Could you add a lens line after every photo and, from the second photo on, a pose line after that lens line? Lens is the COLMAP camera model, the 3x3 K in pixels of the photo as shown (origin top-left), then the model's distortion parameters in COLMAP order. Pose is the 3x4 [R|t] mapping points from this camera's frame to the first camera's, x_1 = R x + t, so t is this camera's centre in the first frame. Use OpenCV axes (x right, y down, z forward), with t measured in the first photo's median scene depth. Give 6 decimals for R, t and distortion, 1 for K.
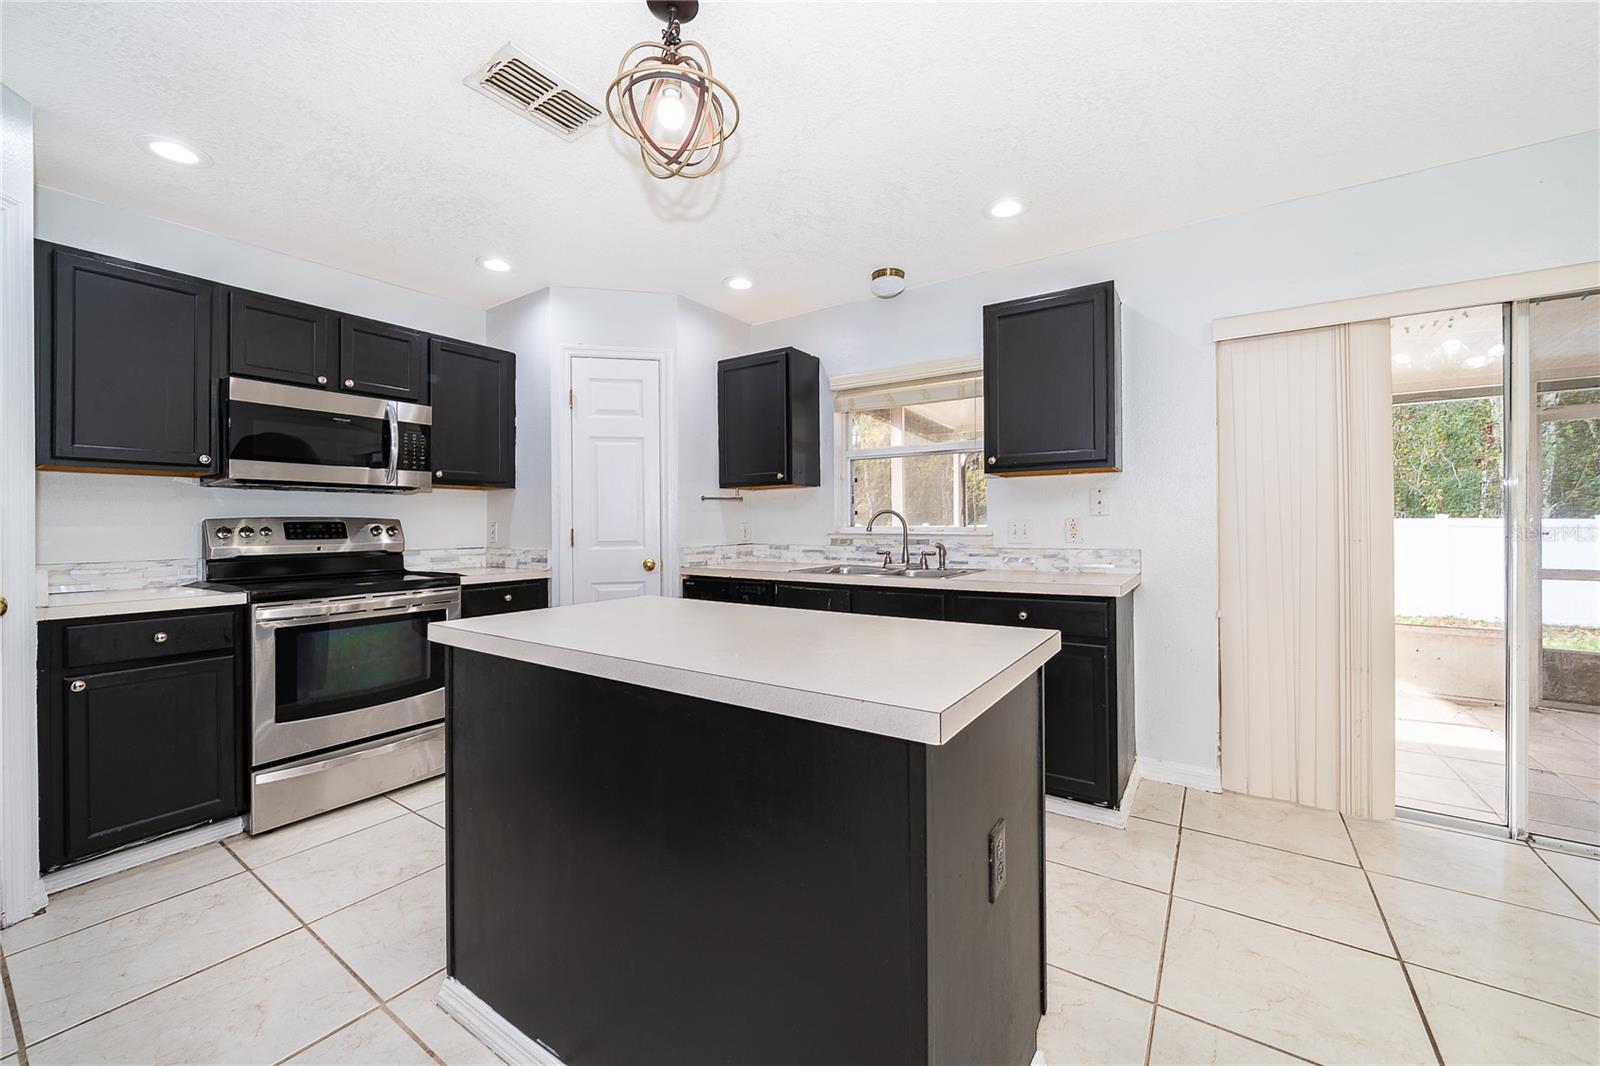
lens RADIAL K [[620.2, 0, 800.4], [0, 620.2, 524.6], [0, 0, 1]] dist [-0.002911, -0.000121]
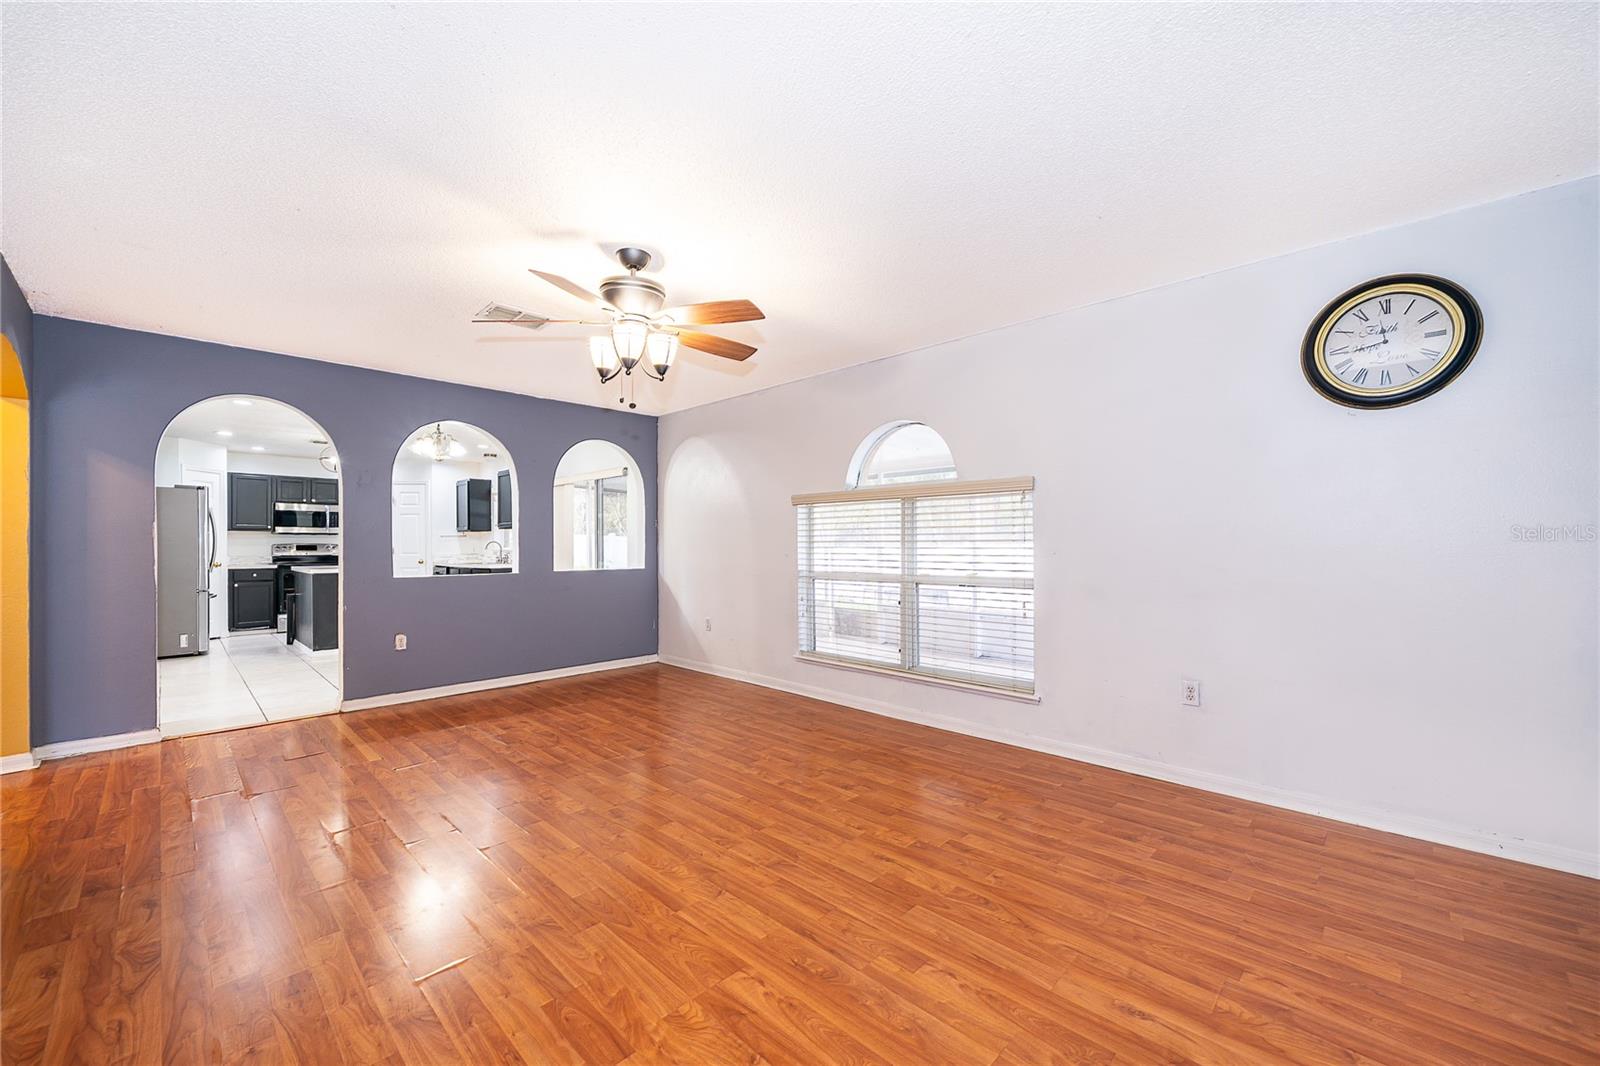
lens RADIAL K [[621.4, 0, 781.1], [0, 621.4, 545.6], [0, 0, 1]] dist [-0.002771, 0.000096]
pose [[0.981633, -0.000262, -0.190779, 2.118942], [0.000274, 1.000000, 0.000036, -0.001118], [0.190779, -0.000088, 0.981633, -1.574492]]
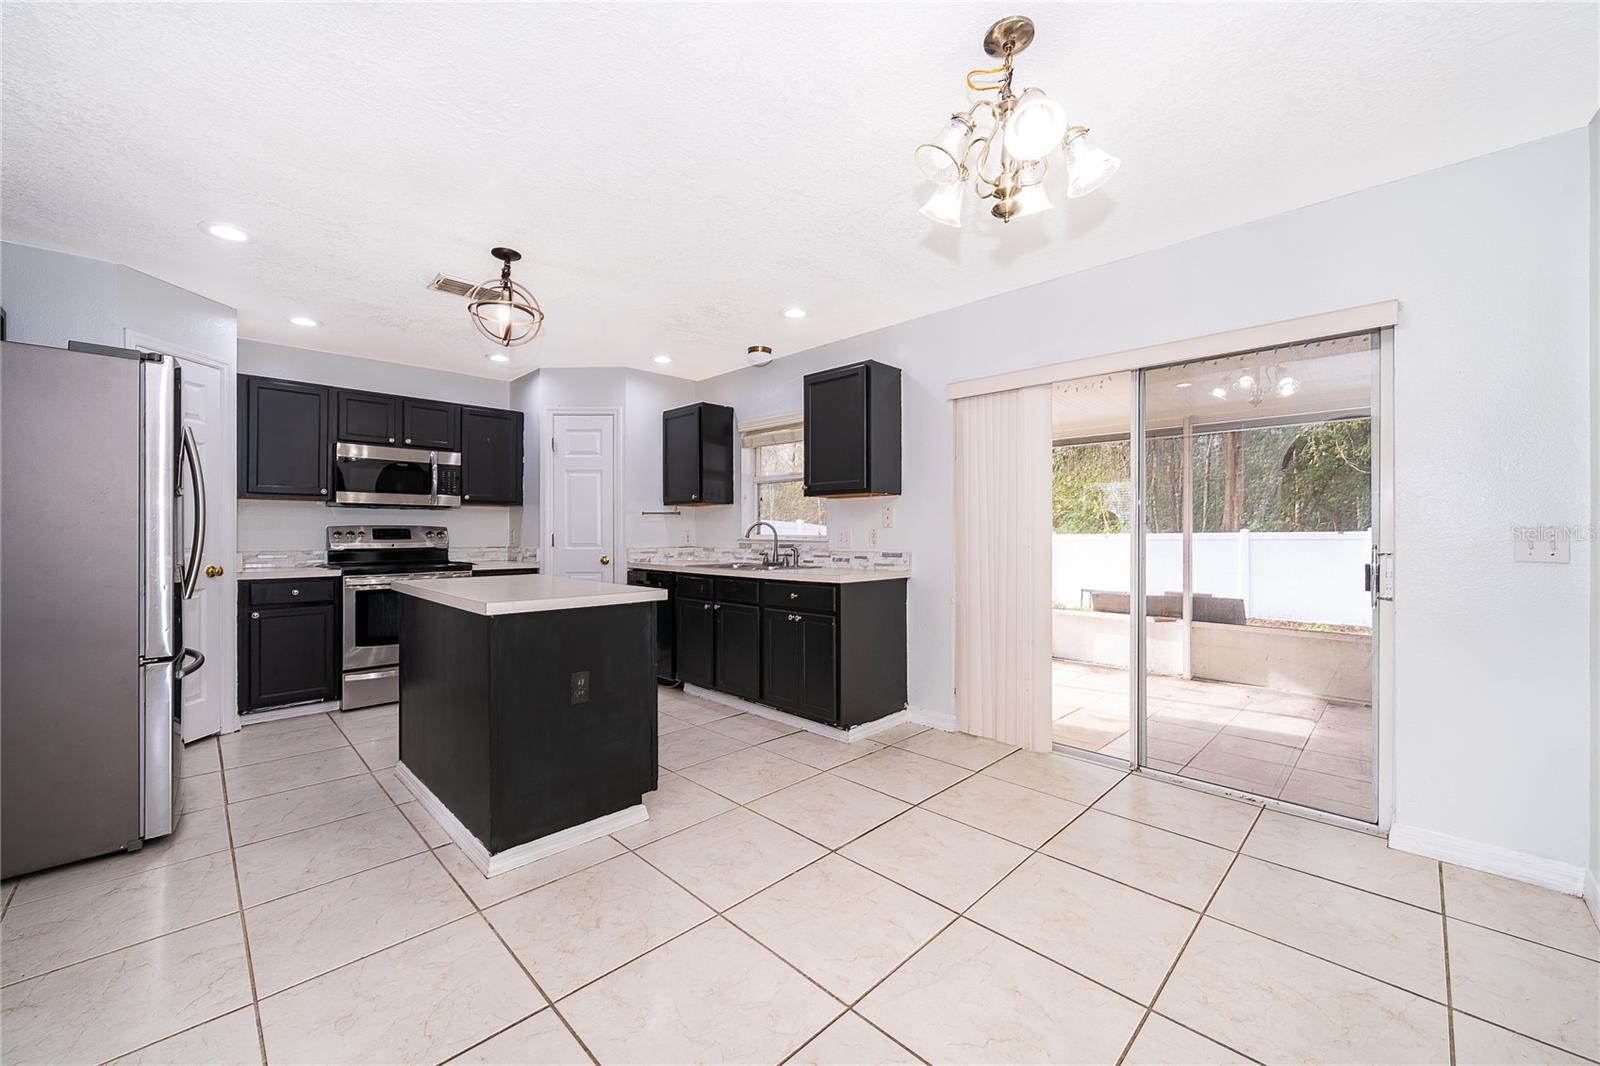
lens RADIAL K [[624.1, 0, 800.0], [0, 624.1, 533.0], [0, 0, 1]] dist [-0.000884, -0.000146]
pose [[0.981408, 0.007485, -0.191789, 0.547531], [-0.007260, 0.999972, 0.001875, -0.003623], [0.191798, -0.000448, 0.981434, -0.364676]]
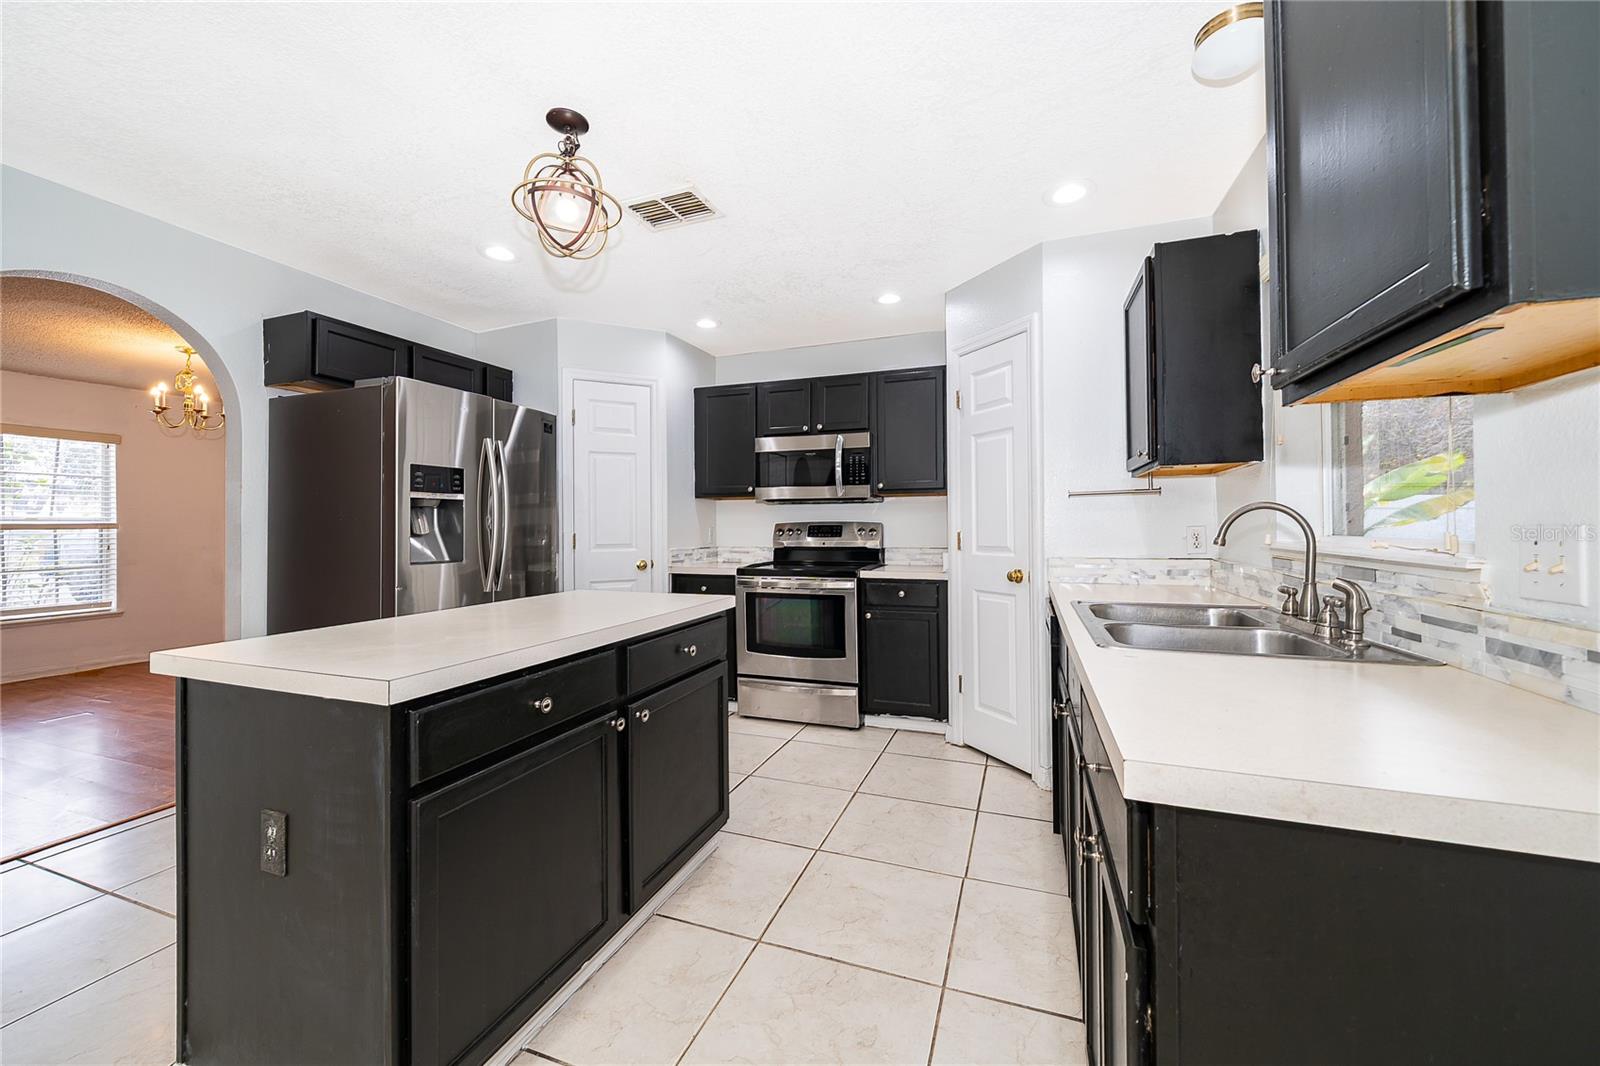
lens RADIAL K [[610.2, 0, 799.8], [0, 610.2, 516.5], [0, 0, 1]] dist [0.000347, 0.000121]
pose [[0.242606, -0.011397, -0.970058, 0.585613], [-0.000668, 0.999929, -0.011915, -0.007384], [0.970125, 0.003539, 0.242581, 0.599744]]
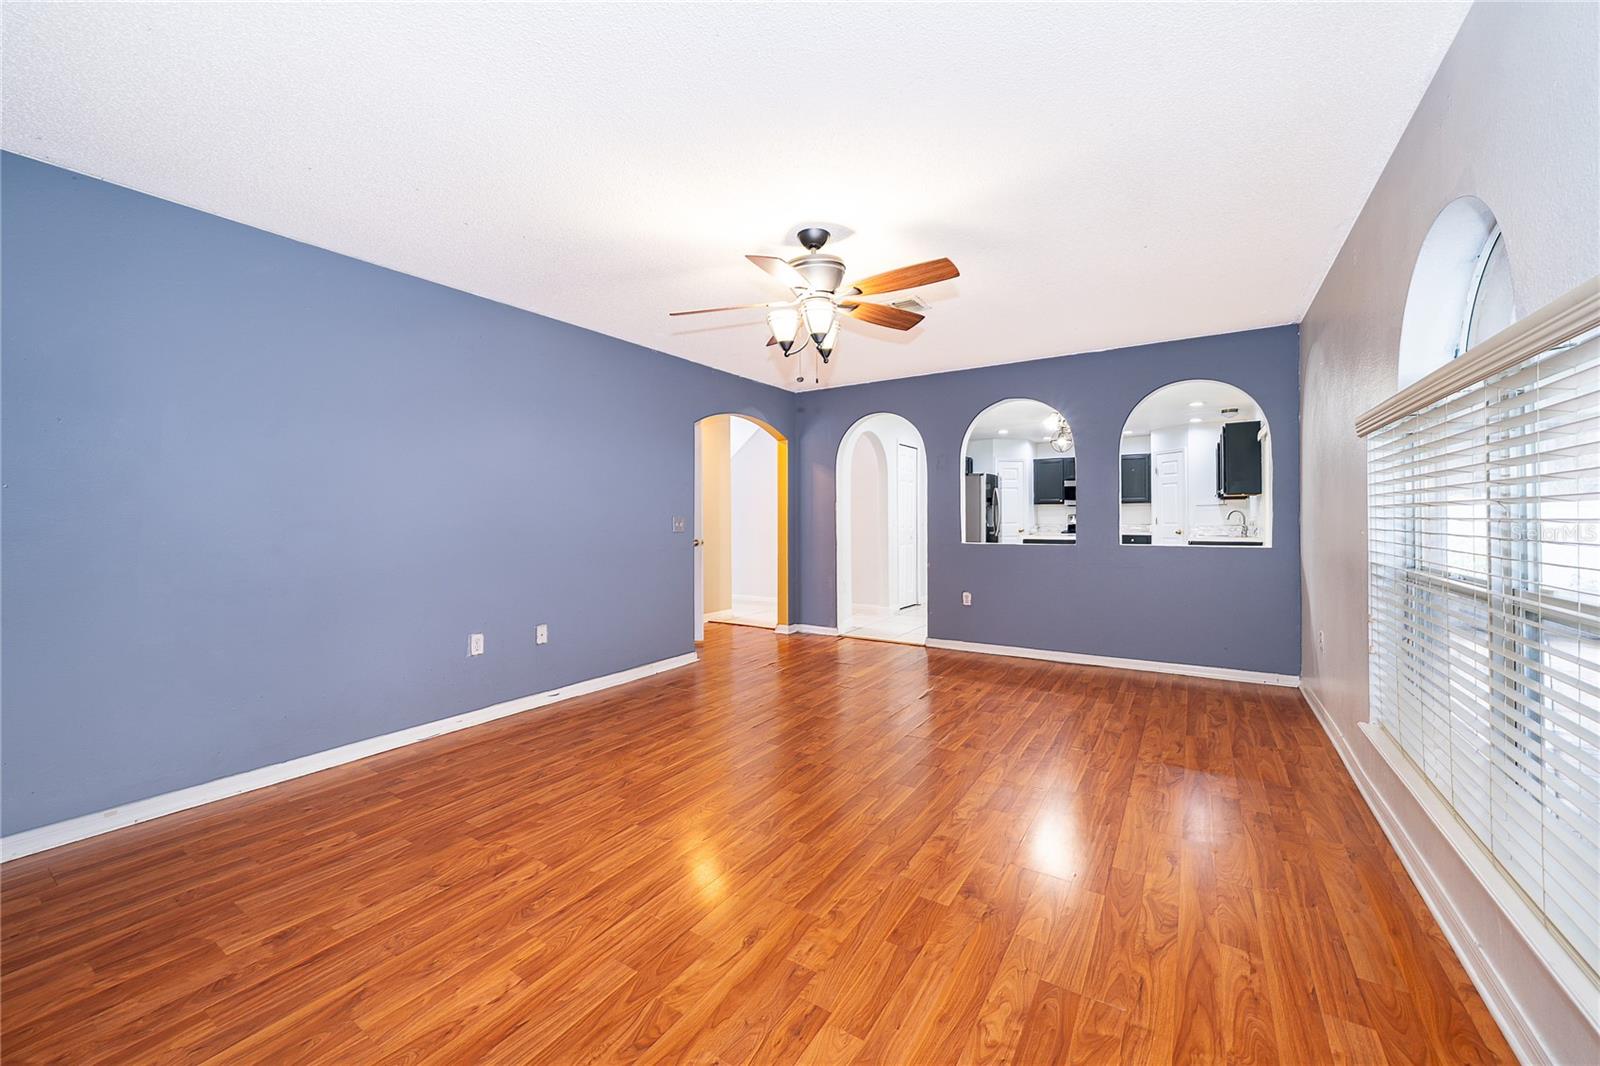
lens RADIAL K [[610.2, 0, 799.8], [0, 610.2, 516.5], [0, 0, 1]] dist [0.000347, 0.000121]
pose [[0.021576, -0.001490, -0.999766, 2.668552], [0.005112, 0.999986, -0.001380, 0.000371], [0.999754, -0.005081, 0.021584, -0.745518]]
